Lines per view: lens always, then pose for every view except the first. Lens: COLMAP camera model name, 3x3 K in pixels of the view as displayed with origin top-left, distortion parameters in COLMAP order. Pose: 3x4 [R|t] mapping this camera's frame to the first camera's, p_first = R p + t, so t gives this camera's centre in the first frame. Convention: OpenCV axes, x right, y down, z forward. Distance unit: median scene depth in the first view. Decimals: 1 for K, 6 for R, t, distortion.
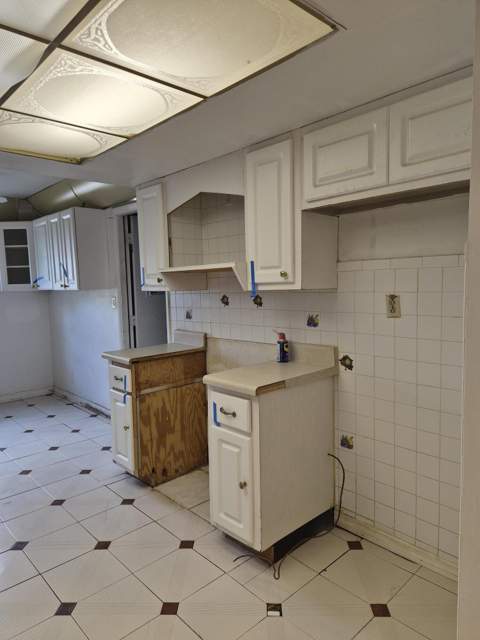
lens RADIAL K [[428.7, 0, 238.5], [0, 428.7, 319.9], [0, 0, 1]] dist [0.056349, -0.027687]
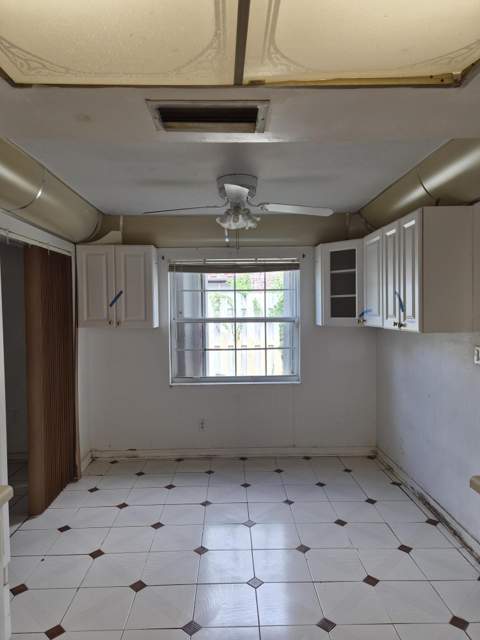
lens RADIAL K [[428.7, 0, 240.1], [0, 428.7, 322.0], [0, 0, 1]] dist [0.056349, -0.027687]
pose [[0.749306, 0.038580, -0.661099, -0.126253], [-0.067836, 0.997522, -0.018674, -0.048529], [0.658740, 0.058839, 0.750066, 0.290363]]
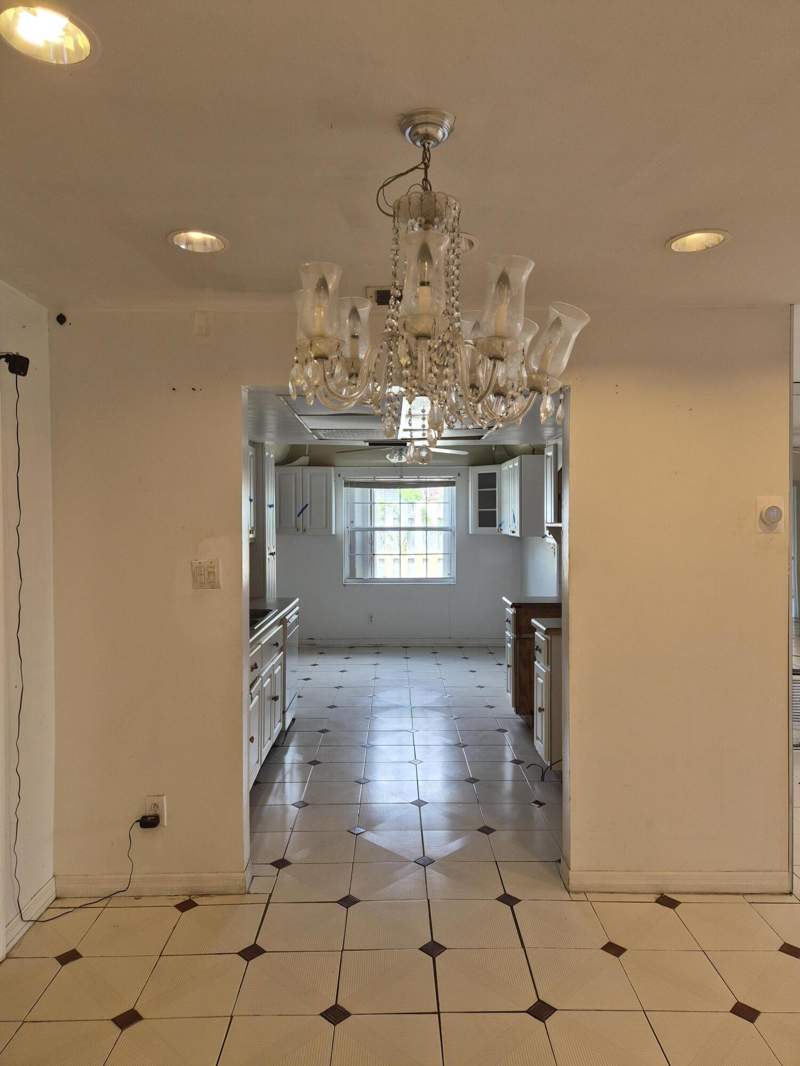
lens RADIAL K [[714.0, 0, 397.3], [0, 714.0, 527.4], [0, 0, 1]] dist [0.056349, -0.027687]
pose [[0.733227, 0.036103, -0.679025, 0.477772], [-0.077684, 0.996499, -0.030902, -0.016131], [0.675532, 0.075407, 0.733464, -0.354896]]
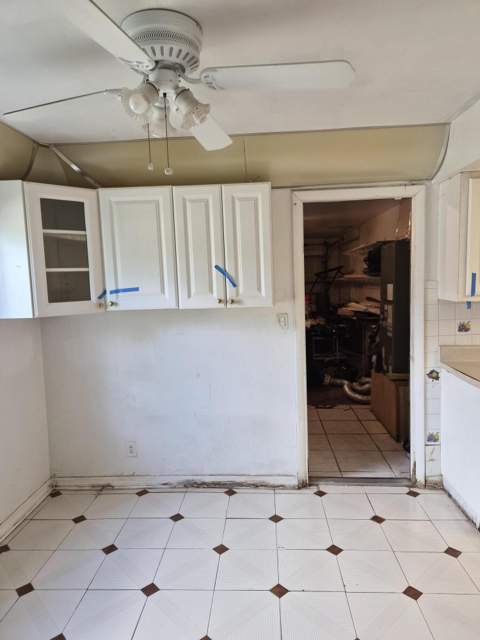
lens RADIAL K [[428.7, 0, 241.0], [0, 428.7, 317.1], [0, 0, 1]] dist [0.056349, -0.027687]
pose [[0.721451, -0.057109, 0.690107, -0.766061], [0.072114, 0.997371, 0.007147, -0.054170], [-0.688701, 0.044610, 0.723672, 0.484913]]
